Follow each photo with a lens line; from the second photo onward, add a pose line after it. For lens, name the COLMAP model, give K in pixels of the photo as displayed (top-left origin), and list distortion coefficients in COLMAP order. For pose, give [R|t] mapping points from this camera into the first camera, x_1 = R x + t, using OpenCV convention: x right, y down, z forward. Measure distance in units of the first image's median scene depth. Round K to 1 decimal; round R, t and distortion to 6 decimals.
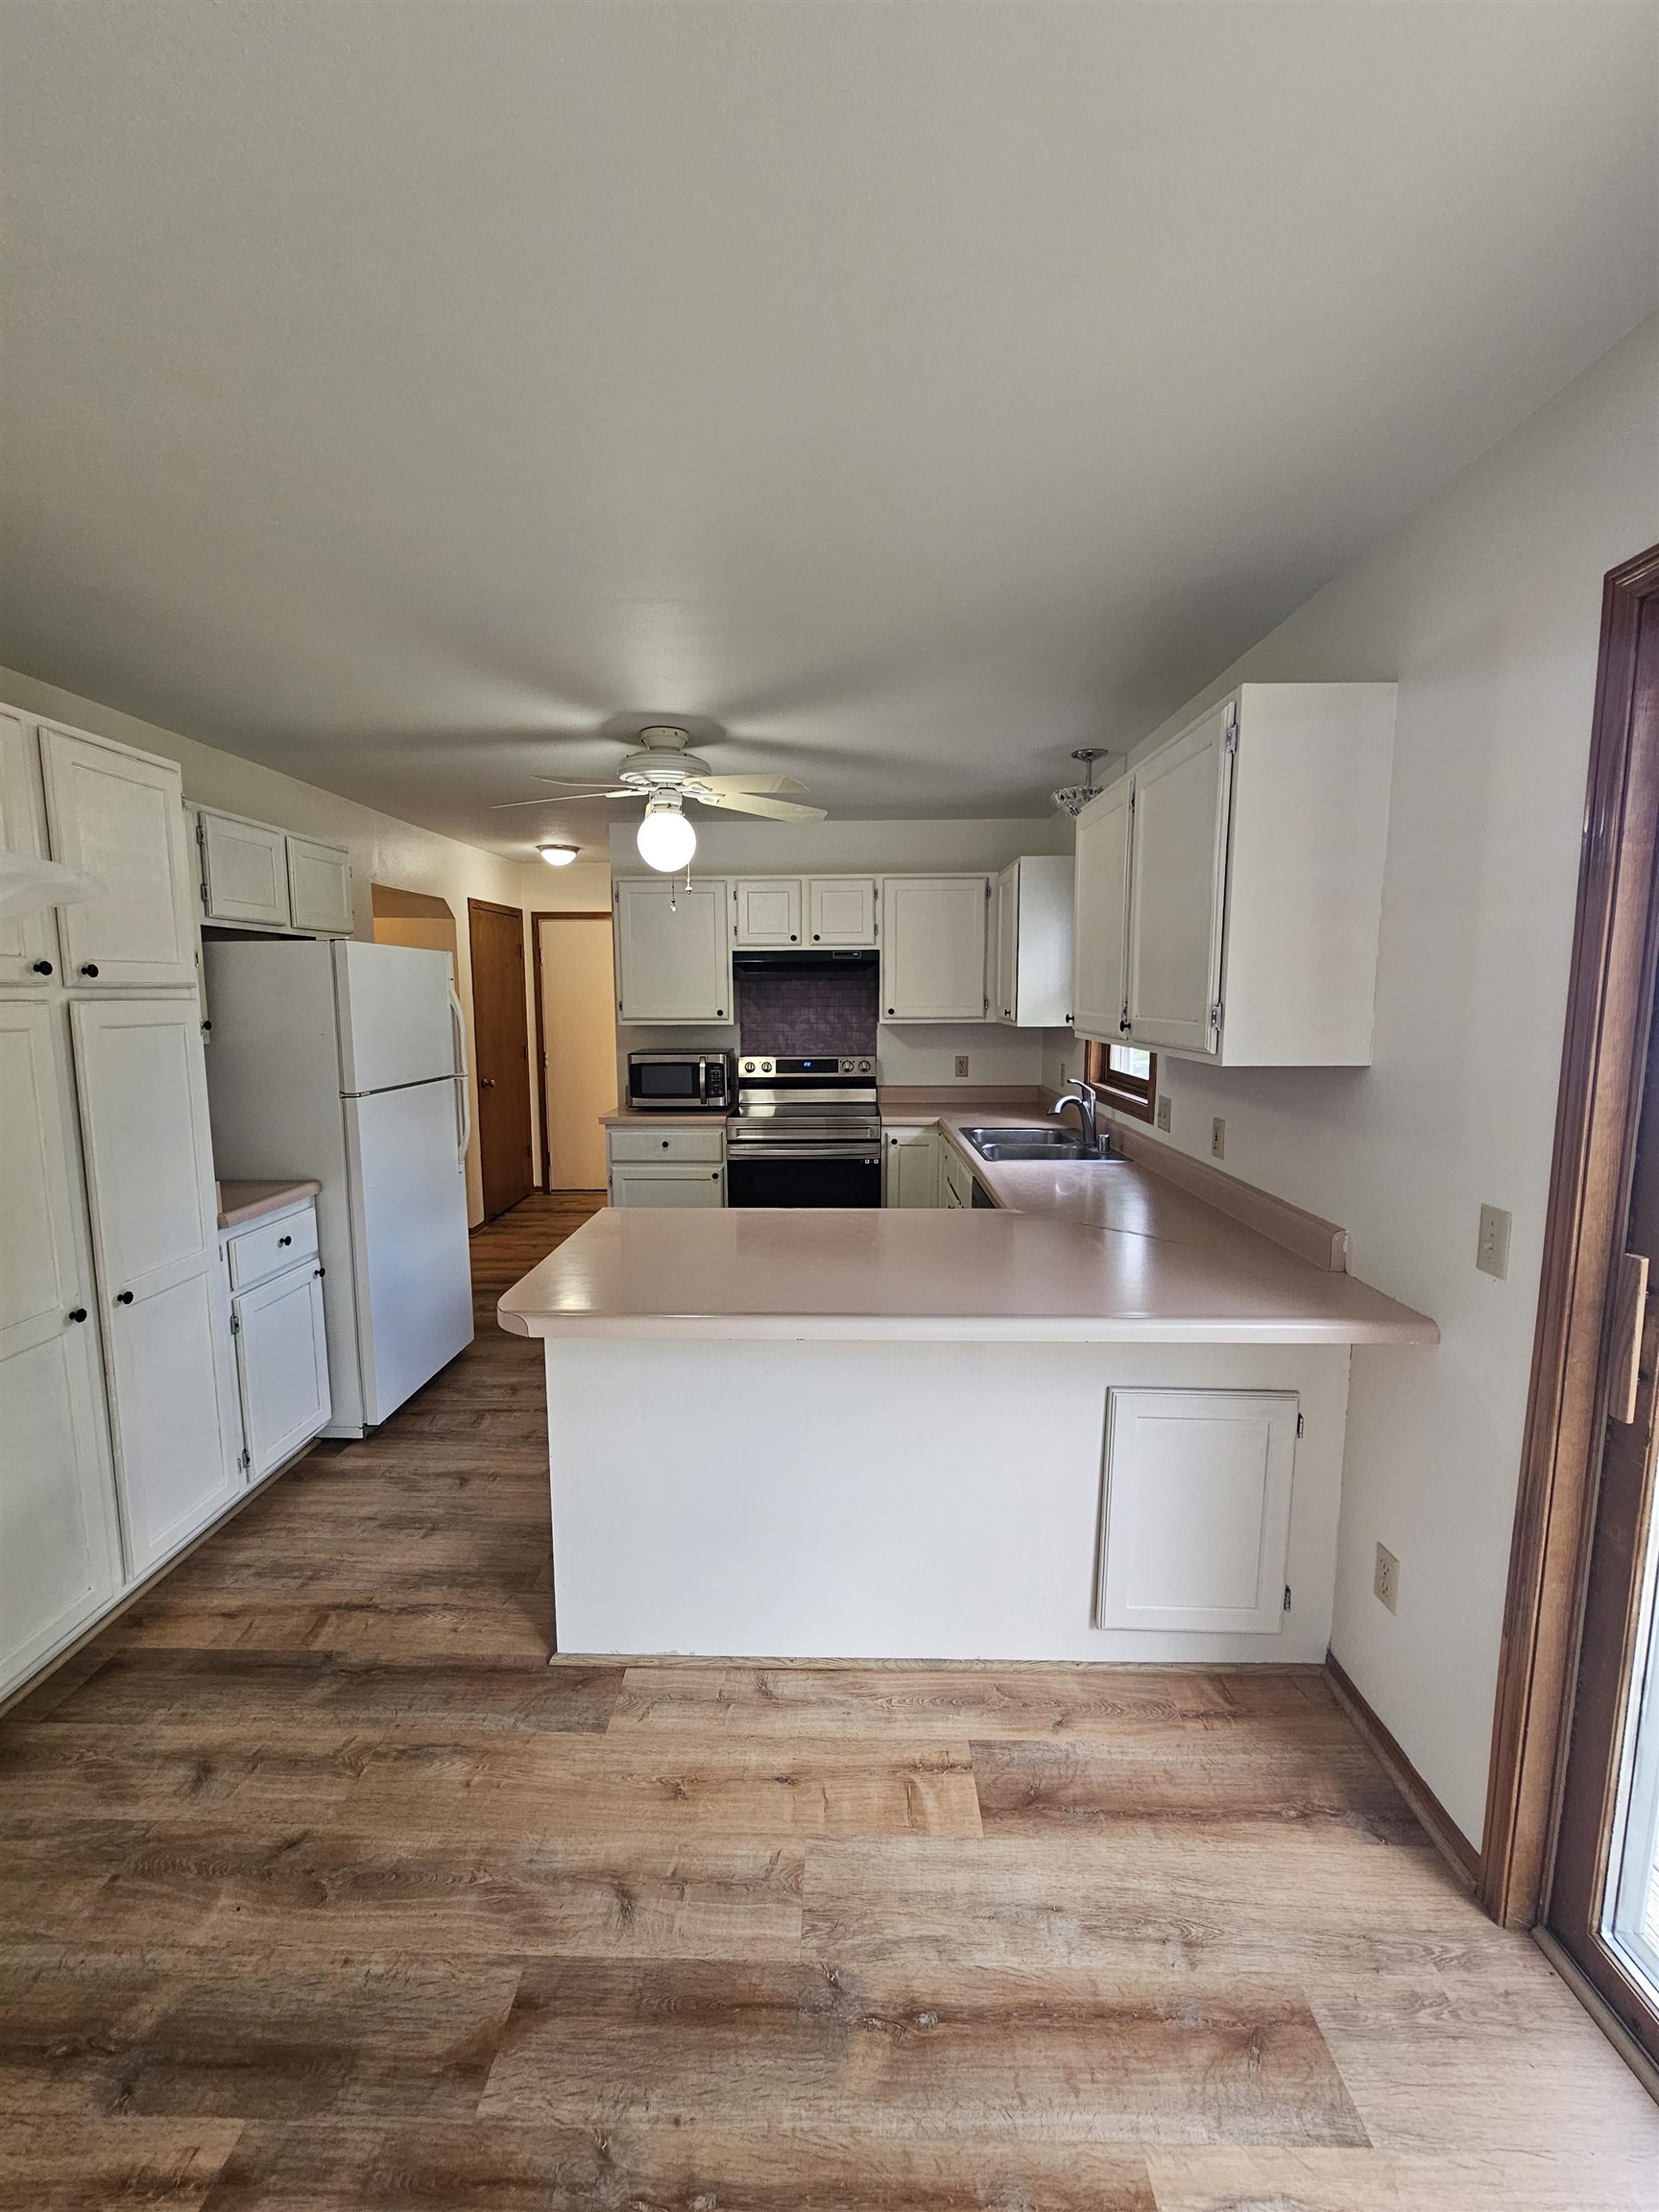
lens RADIAL K [[906.2, 0, 822.1], [0, 906.2, 1104.9], [0, 0, 1]] dist [-0.001362, -0.000106]
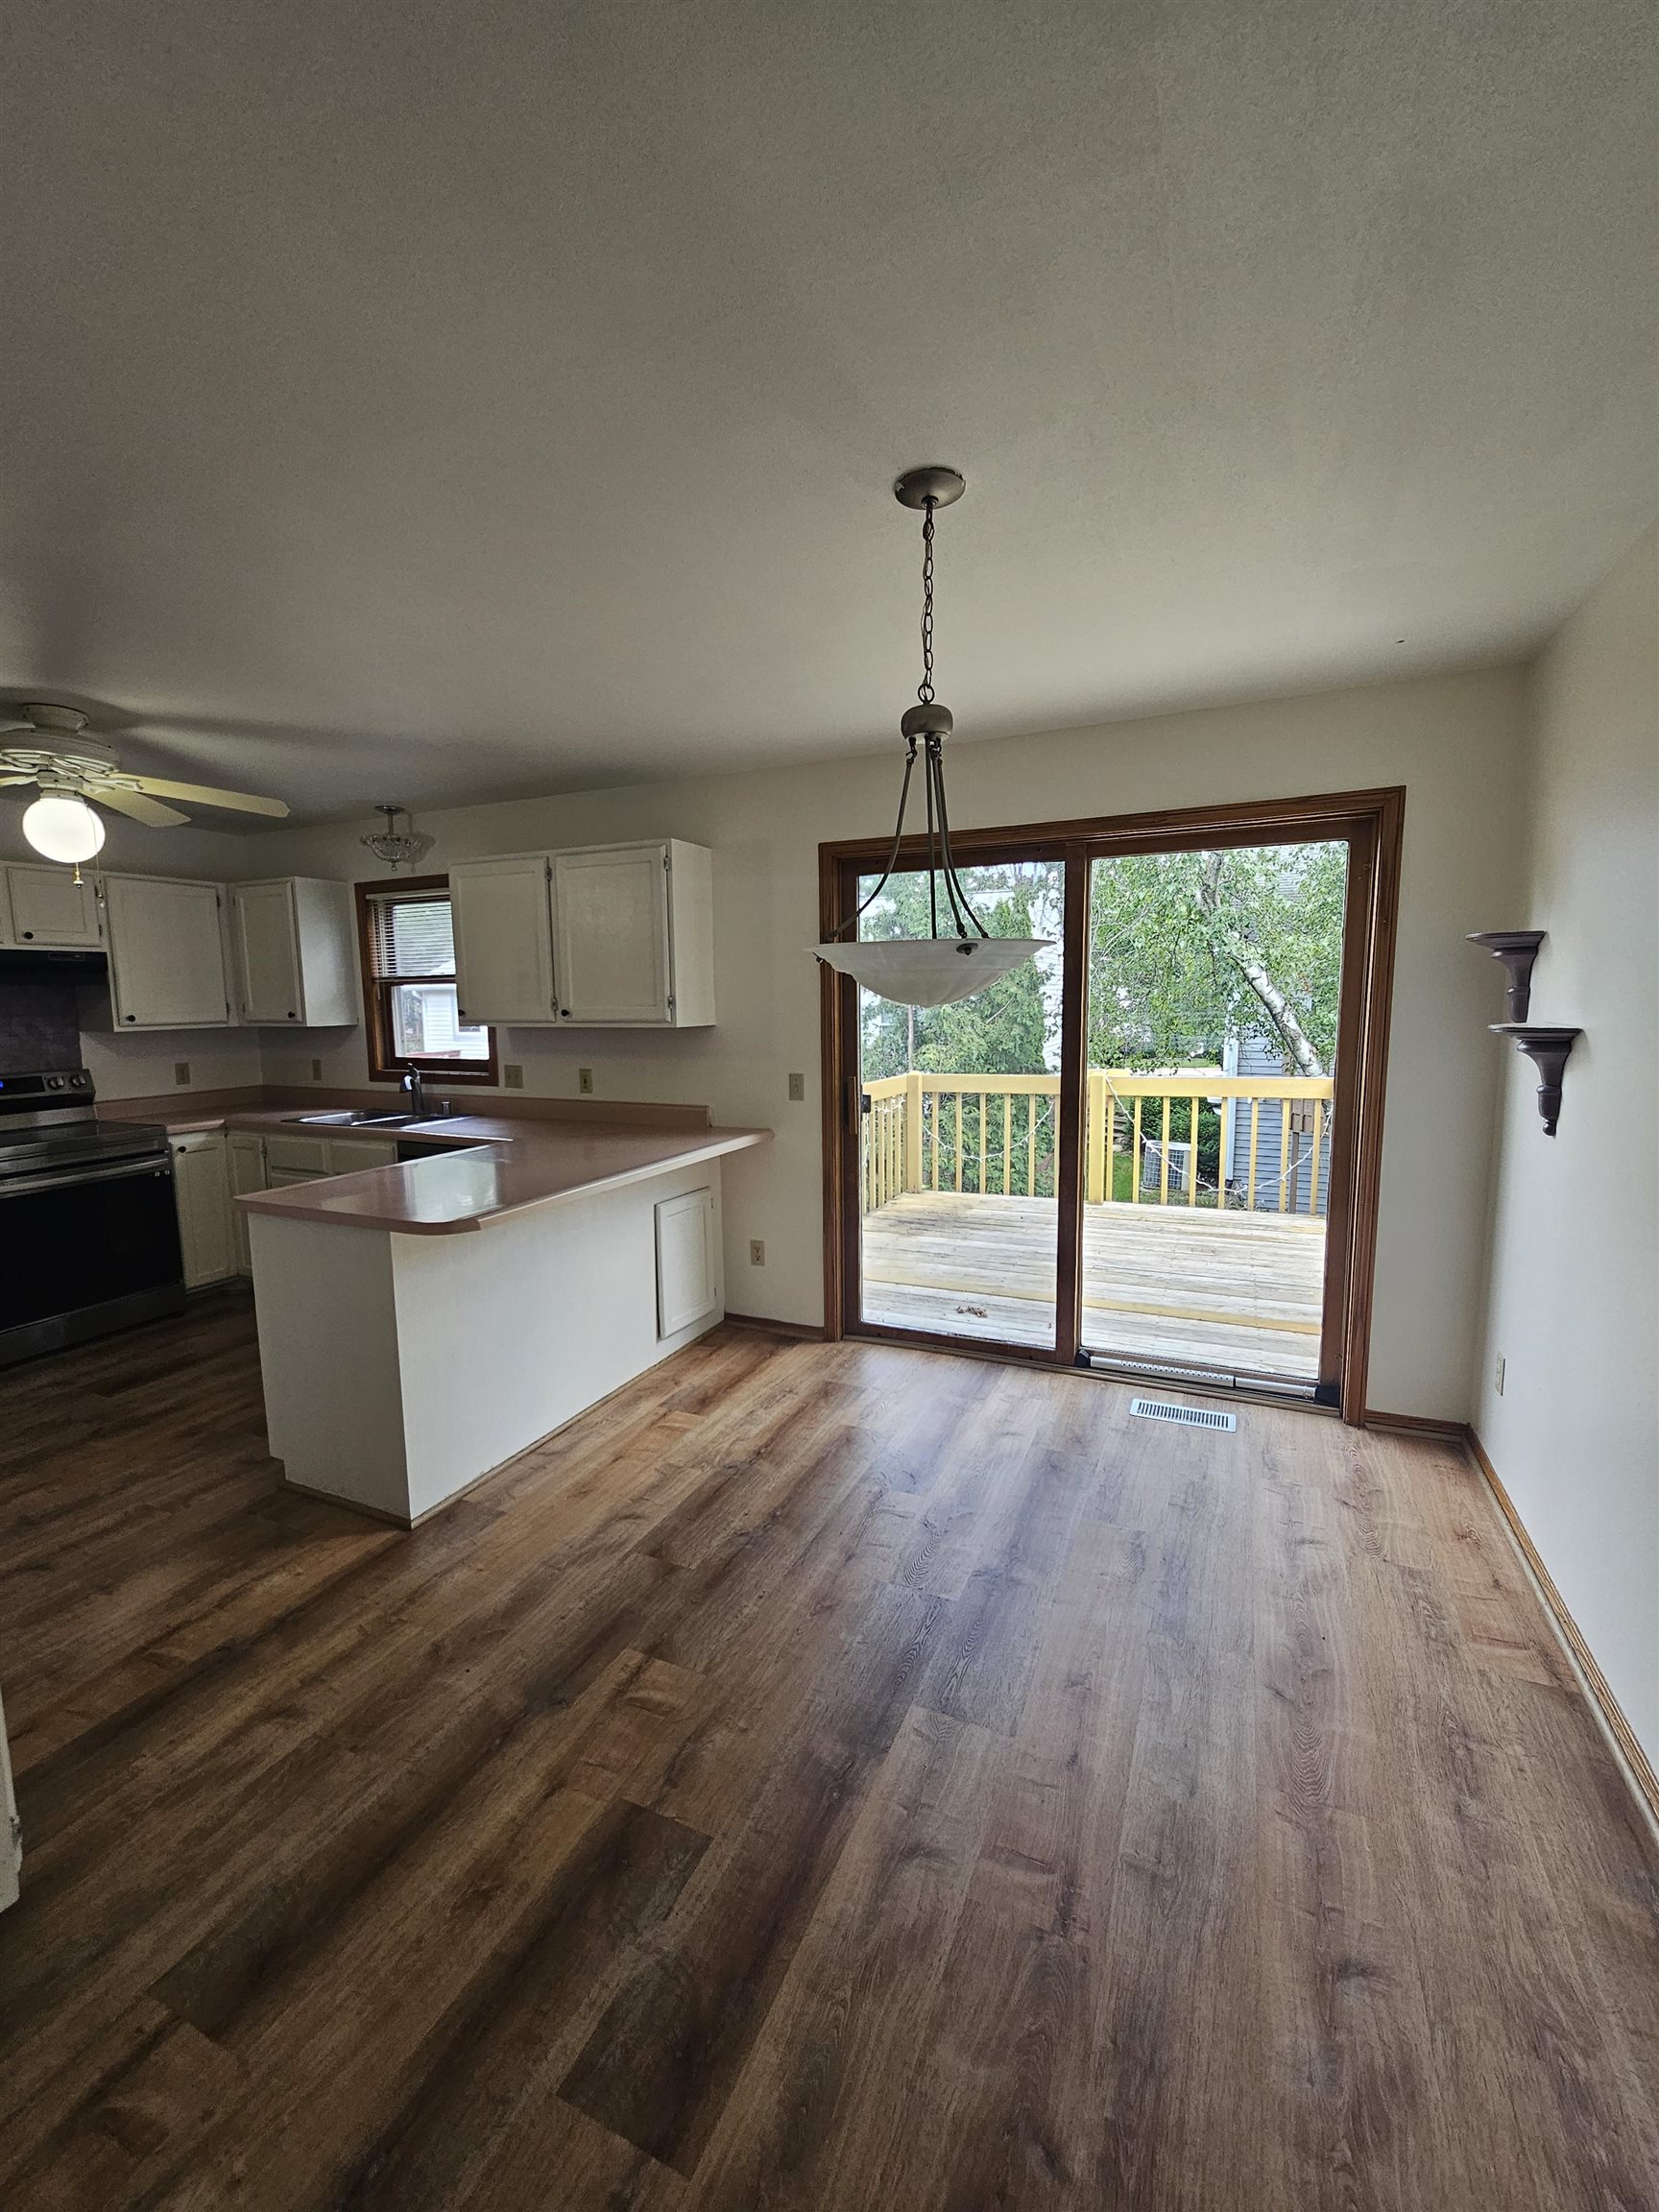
lens RADIAL K [[906.2, 0, 822.1], [0, 906.2, 1104.9], [0, 0, 1]] dist [-0.001362, -0.000106]
pose [[0.392209, -0.111323, 0.913115, -1.231394], [0.124469, 0.989943, 0.067227, 0.030080], [-0.911416, 0.087288, 0.402122, -0.068042]]
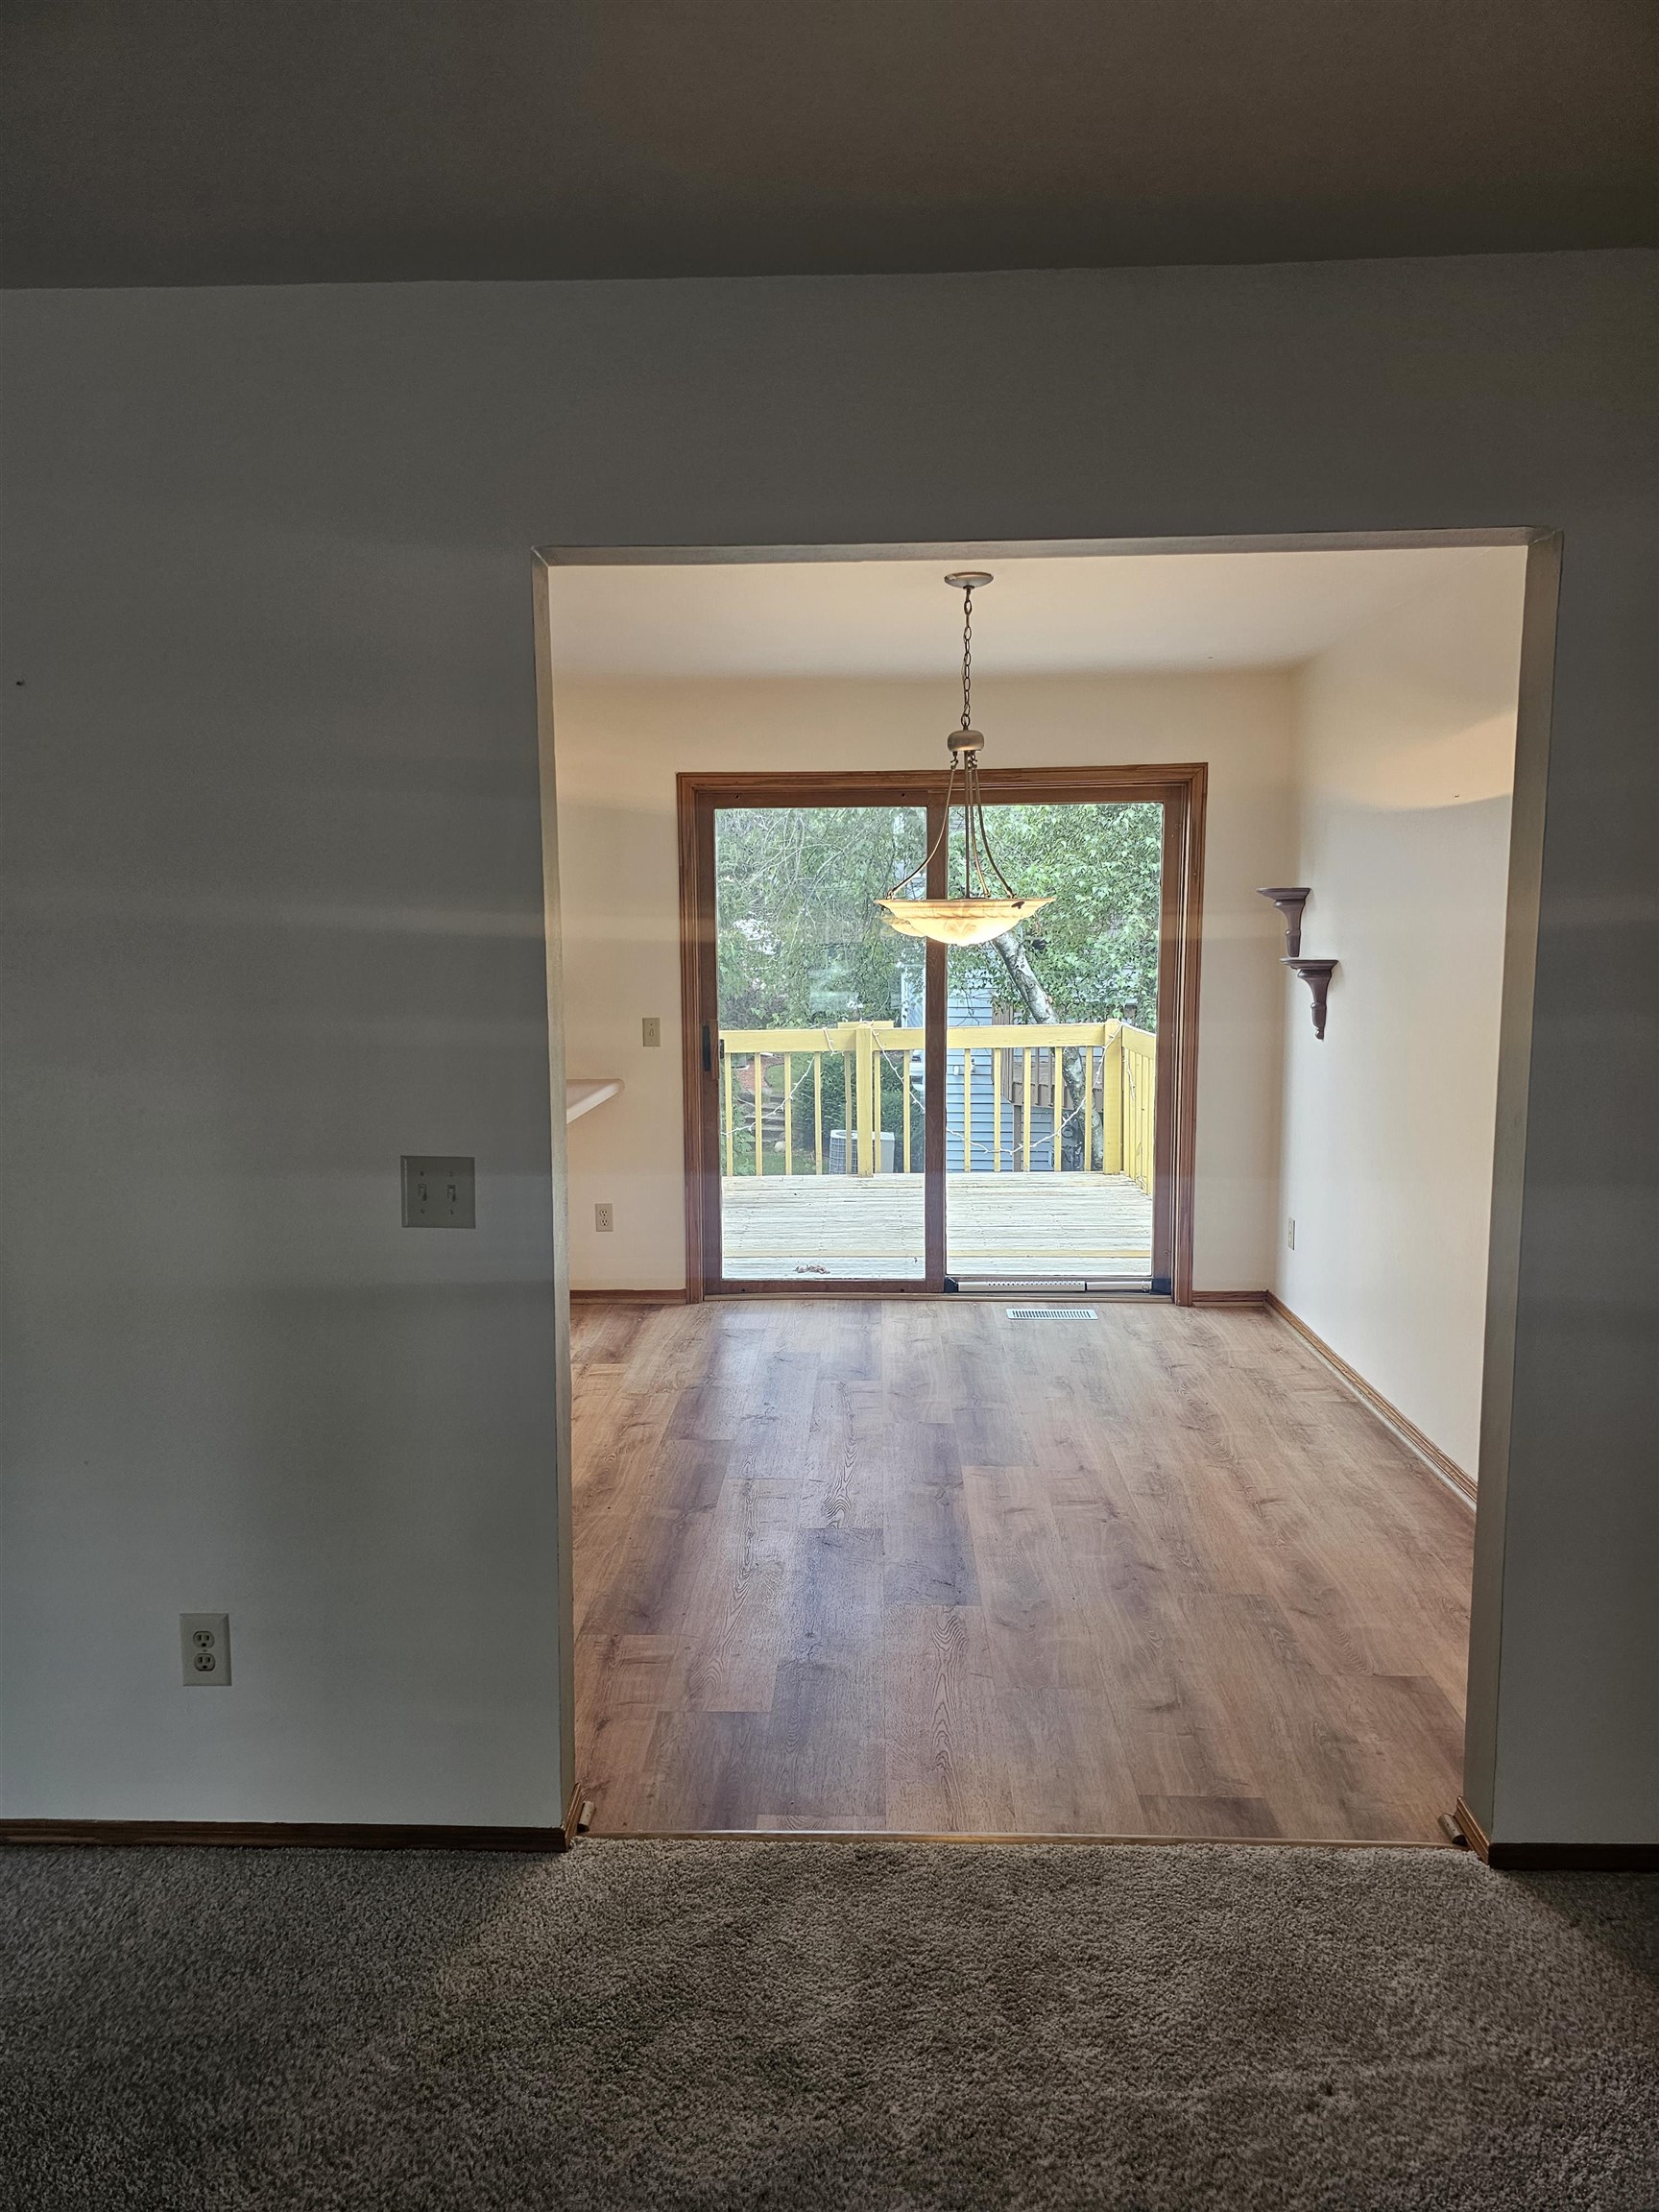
lens RADIAL K [[1460.2, 0, 829.5], [0, 1460.2, 1106.0], [0, 0, 1]] dist [0.080529, -0.024454]
pose [[0.008525, -0.116991, 0.993096, -2.428242], [0.129220, 0.984934, 0.114920, -0.030242], [-0.991579, 0.127348, 0.023514, 0.371290]]
